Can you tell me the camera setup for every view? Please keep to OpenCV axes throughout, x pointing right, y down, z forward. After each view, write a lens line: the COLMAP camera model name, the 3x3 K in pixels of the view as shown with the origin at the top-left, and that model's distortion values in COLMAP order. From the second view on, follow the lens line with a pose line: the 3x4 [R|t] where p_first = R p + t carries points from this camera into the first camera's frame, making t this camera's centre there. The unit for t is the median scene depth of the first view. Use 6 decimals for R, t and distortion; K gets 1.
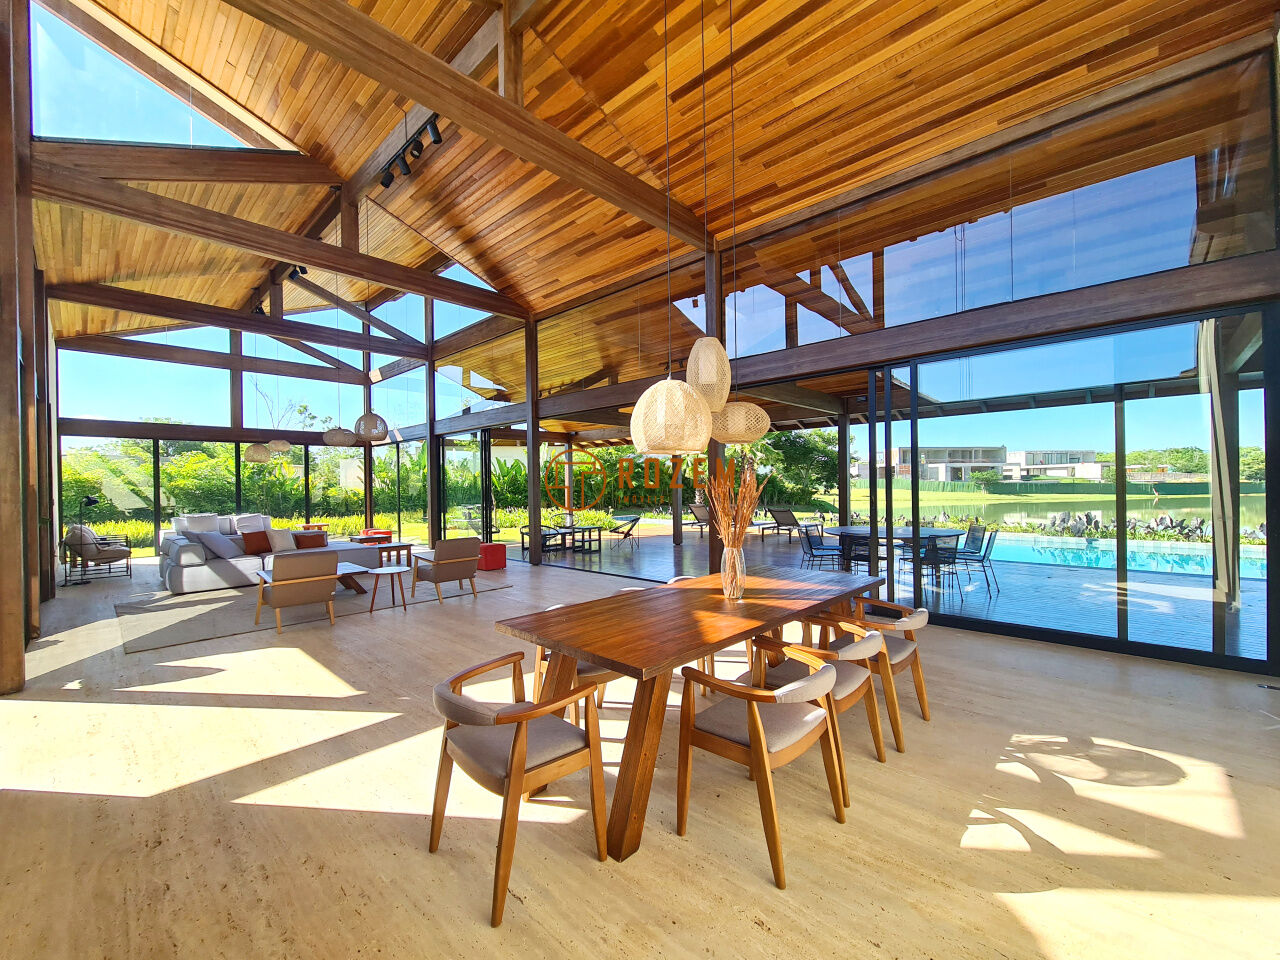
lens RADIAL K [[526.9, 0, 636.8], [0, 526.9, 484.9], [0, 0, 1]] dist [0.000746, -0.001769]
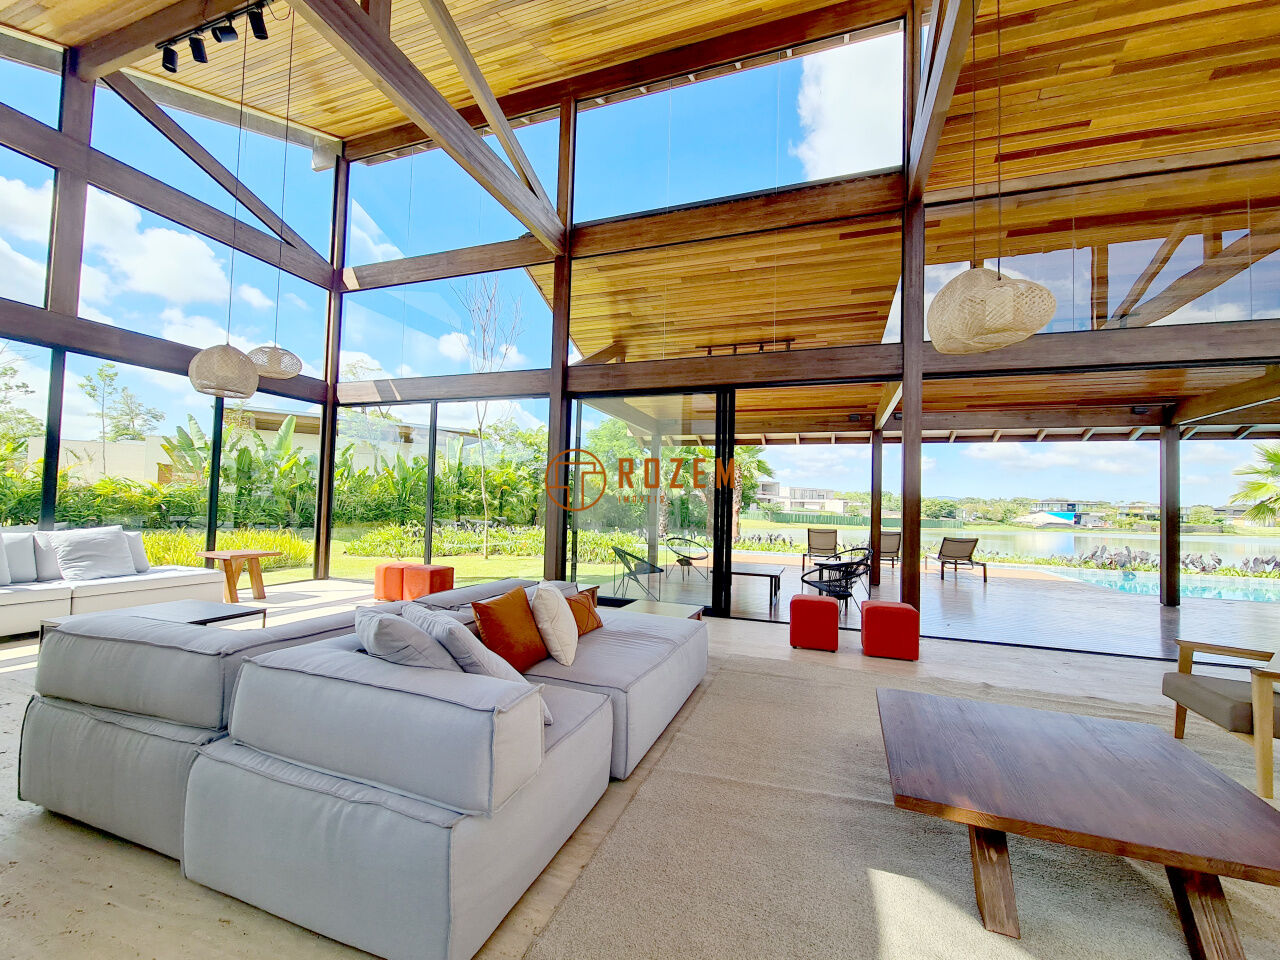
lens RADIAL K [[526.9, 0, 637.7], [0, 526.9, 485.8], [0, 0, 1]] dist [0.000746, -0.001769]
pose [[0.914670, 0.058120, 0.400001, -0.501318], [-0.044261, 0.998059, -0.043809, 0.022244], [-0.401771, 0.022366, 0.915467, 0.446423]]
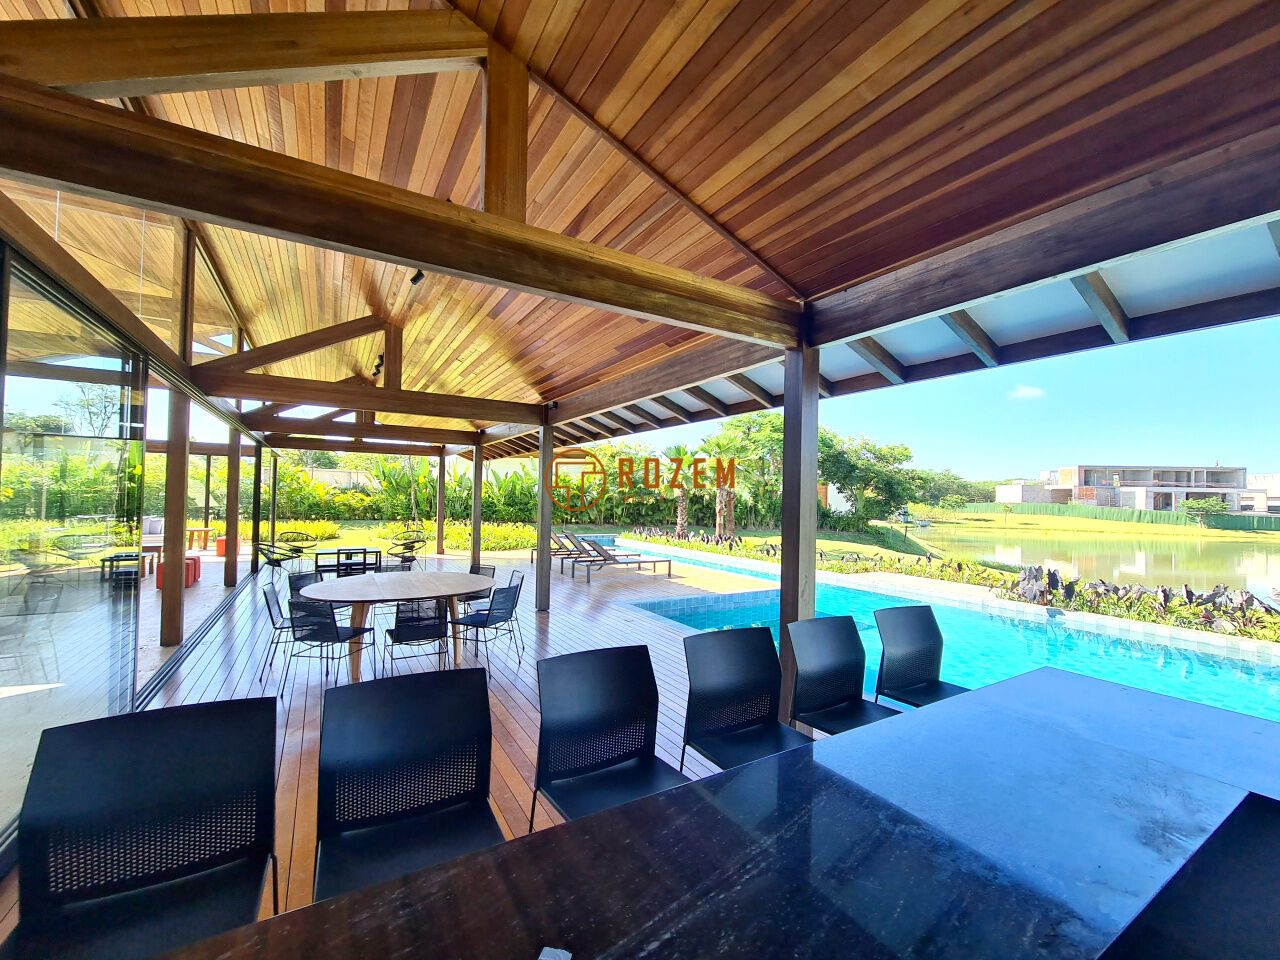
lens RADIAL K [[526.9, 0, 635.0], [0, 526.9, 482.8], [0, 0, 1]] dist [0.000746, -0.001769]
pose [[0.960521, 0.027874, -0.276808, 0.563905], [-0.035134, 0.999156, -0.021302, -0.028954], [0.275981, 0.030187, 0.960689, 0.214755]]
